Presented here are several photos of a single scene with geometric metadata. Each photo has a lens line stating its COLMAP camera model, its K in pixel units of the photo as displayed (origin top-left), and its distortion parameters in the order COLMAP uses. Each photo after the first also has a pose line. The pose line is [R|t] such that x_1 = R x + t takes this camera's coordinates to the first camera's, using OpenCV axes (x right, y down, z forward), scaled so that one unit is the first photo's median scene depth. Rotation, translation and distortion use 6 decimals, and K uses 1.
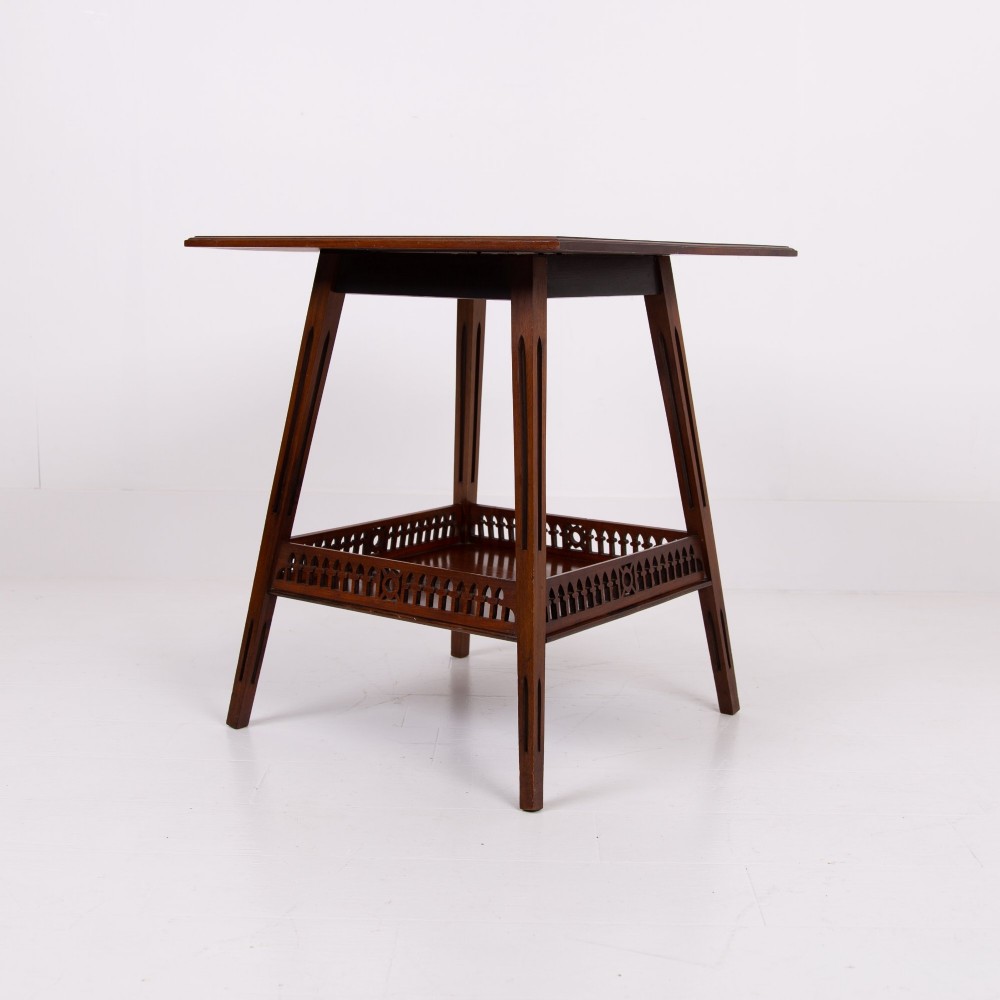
lens RADIAL K [[1441.9, 0, 500.0], [0, 1441.9, 500.0], [0, 0, 1]] dist [0.006158, -0.056218]
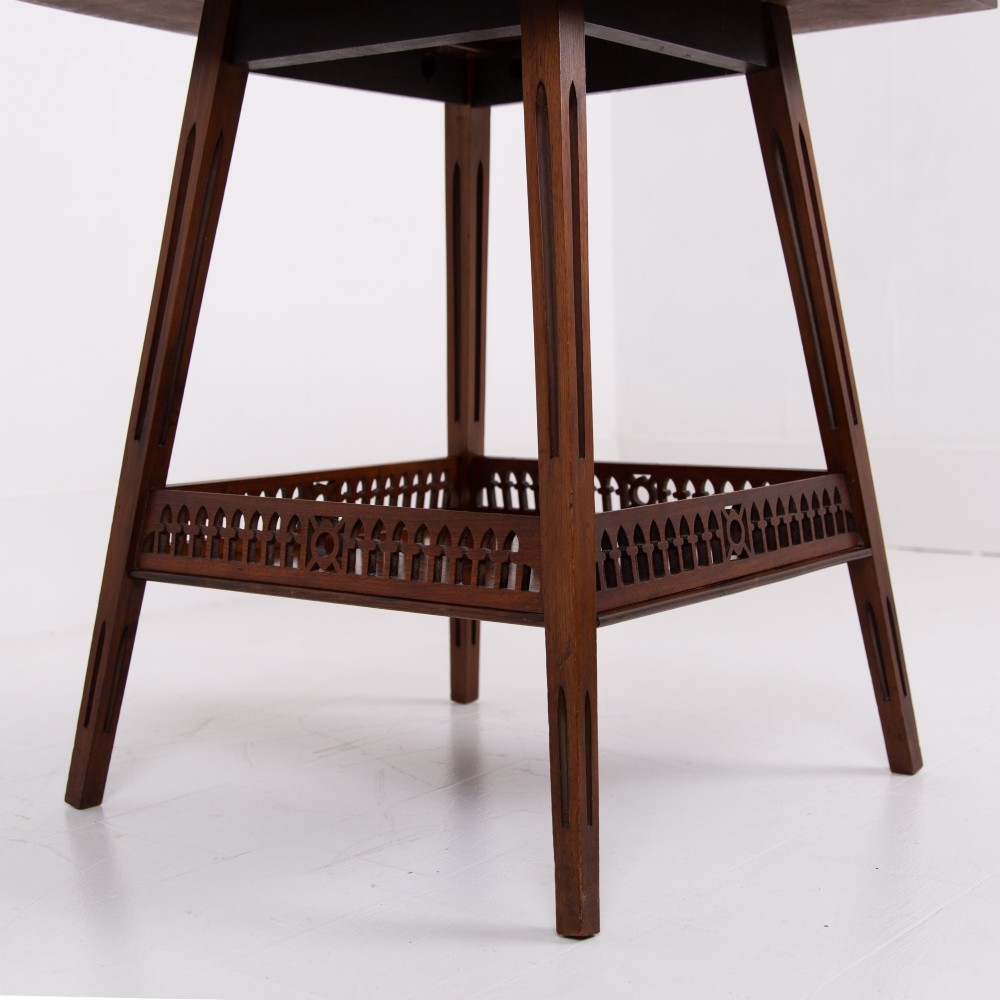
lens RADIAL K [[1577.1, 0, 514.5], [0, 1577.1, 467.0], [0, 0, 1]] dist [0.014693, -0.039829]
pose [[0.999731, -0.016774, -0.015990, 0.009321], [0.015168, 0.995287, -0.095781, 0.083626], [0.017521, 0.095513, 0.995274, 0.342165]]
